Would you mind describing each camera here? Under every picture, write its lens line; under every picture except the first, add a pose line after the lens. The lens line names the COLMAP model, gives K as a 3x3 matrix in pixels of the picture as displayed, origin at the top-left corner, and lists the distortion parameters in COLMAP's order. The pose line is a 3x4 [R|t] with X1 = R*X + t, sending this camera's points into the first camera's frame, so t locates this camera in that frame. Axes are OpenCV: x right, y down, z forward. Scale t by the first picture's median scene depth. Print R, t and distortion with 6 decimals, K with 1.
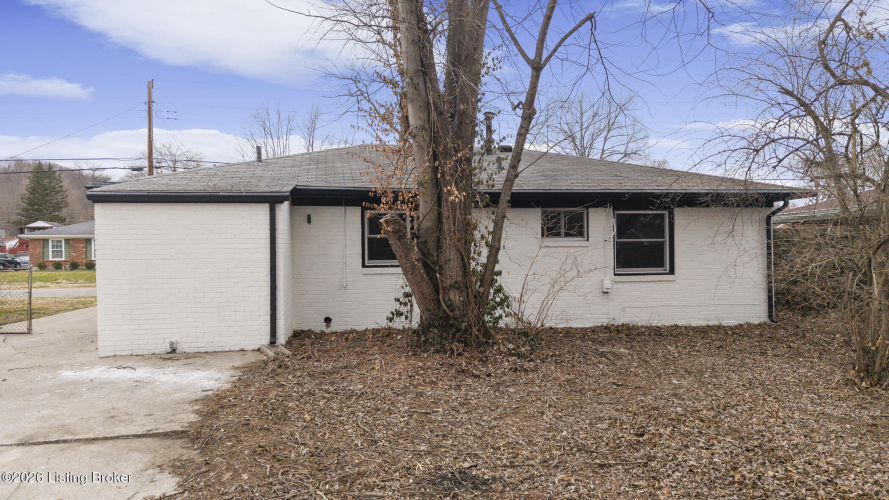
lens RADIAL K [[599.0, 0, 444.5], [0, 599.0, 250.0], [0, 0, 1]] dist [0.052786, -0.075761]
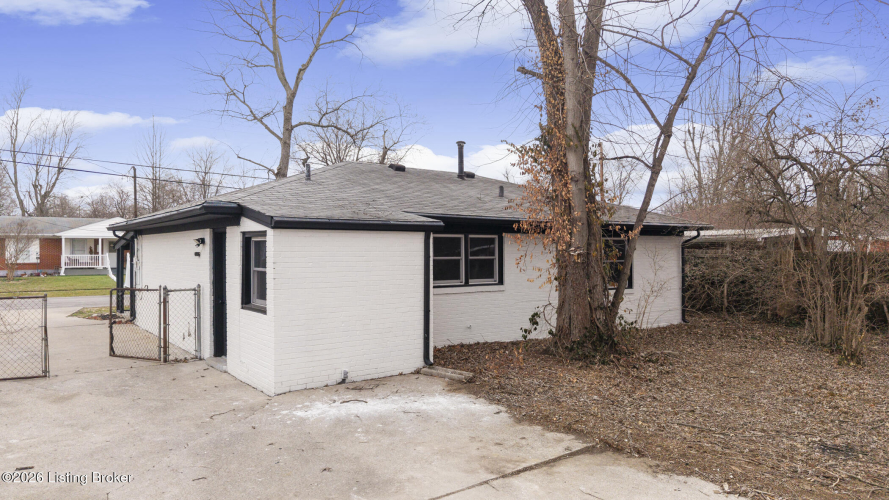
lens RADIAL K [[599.0, 0, 444.5], [0, 599.0, 250.0], [0, 0, 1]] dist [0.052786, -0.075761]
pose [[0.905851, 0.008421, 0.423513, -0.703611], [-0.002136, 0.999880, -0.015312, -0.026849], [-0.423591, 0.012966, 0.905761, 0.059905]]
